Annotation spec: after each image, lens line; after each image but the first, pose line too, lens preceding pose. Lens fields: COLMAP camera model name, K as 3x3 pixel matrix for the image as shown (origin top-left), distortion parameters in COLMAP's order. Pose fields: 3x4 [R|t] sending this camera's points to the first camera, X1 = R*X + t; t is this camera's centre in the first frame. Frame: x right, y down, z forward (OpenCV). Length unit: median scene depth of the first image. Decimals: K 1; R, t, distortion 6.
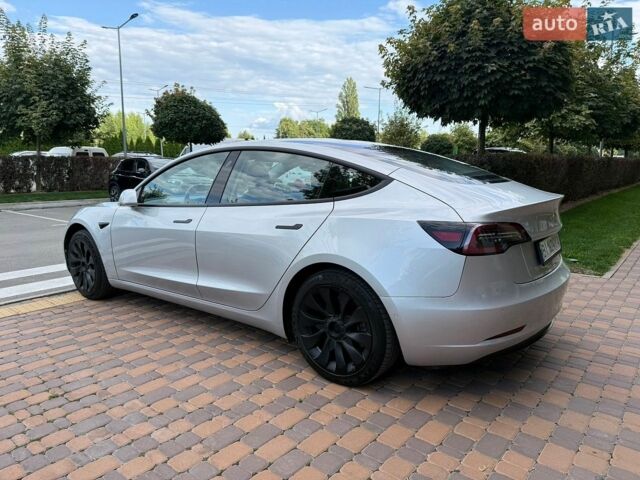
lens RADIAL K [[455.3, 0, 341.6], [0, 455.3, 241.6], [0, 0, 1]] dist [-0.003619, 0.000526]
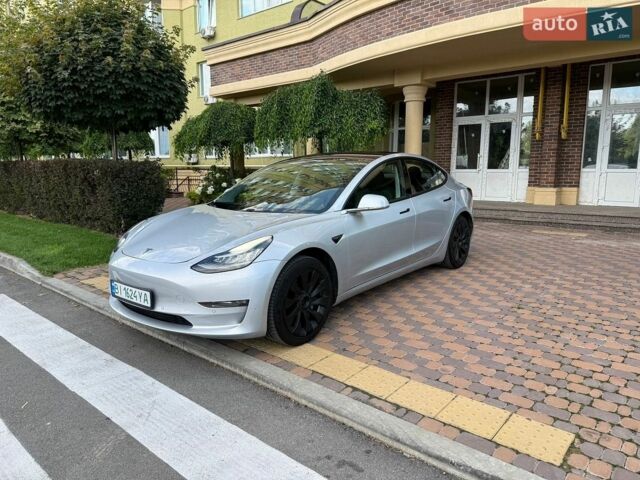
lens RADIAL K [[453.8, 0, 320.8], [0, 453.8, 242.5], [0, 0, 1]] dist [0.040953, -0.066362]
pose [[0.040652, -0.177932, 0.983203, -1.617002], [0.171288, 0.970690, 0.168585, -0.213104], [-0.984382, 0.161557, 0.069938, 1.110776]]
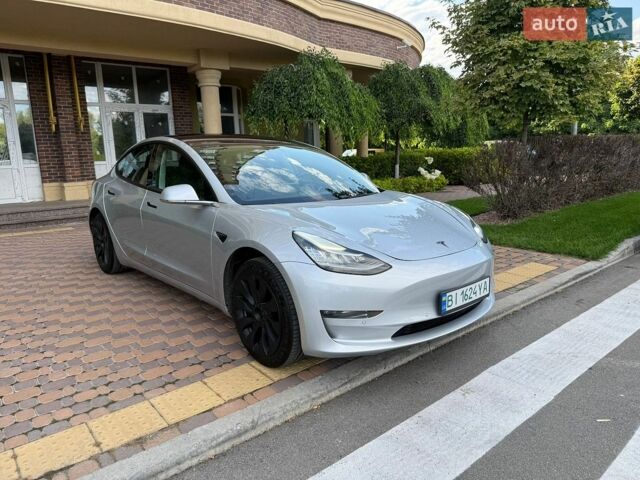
lens RADIAL K [[457.5, 0, 320.7], [0, 457.5, 242.1], [0, 0, 1]] dist [0.003362, -0.008195]
pose [[-0.979543, -0.023522, 0.199854, -0.645887], [0.049136, 0.935126, 0.350891, -0.390649], [-0.195142, 0.353533, -0.914841, 2.302990]]
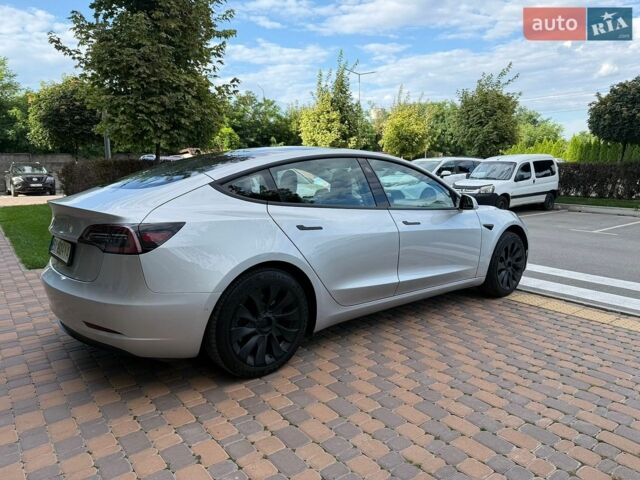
lens RADIAL K [[453.8, 0, 320.8], [0, 453.8, 242.5], [0, 0, 1]] dist [0.040953, -0.066362]
pose [[-0.229870, 0.155282, -0.960753, 1.019610], [-0.163028, 0.967096, 0.195313, -0.235100], [0.959470, 0.201526, -0.196991, 1.364425]]
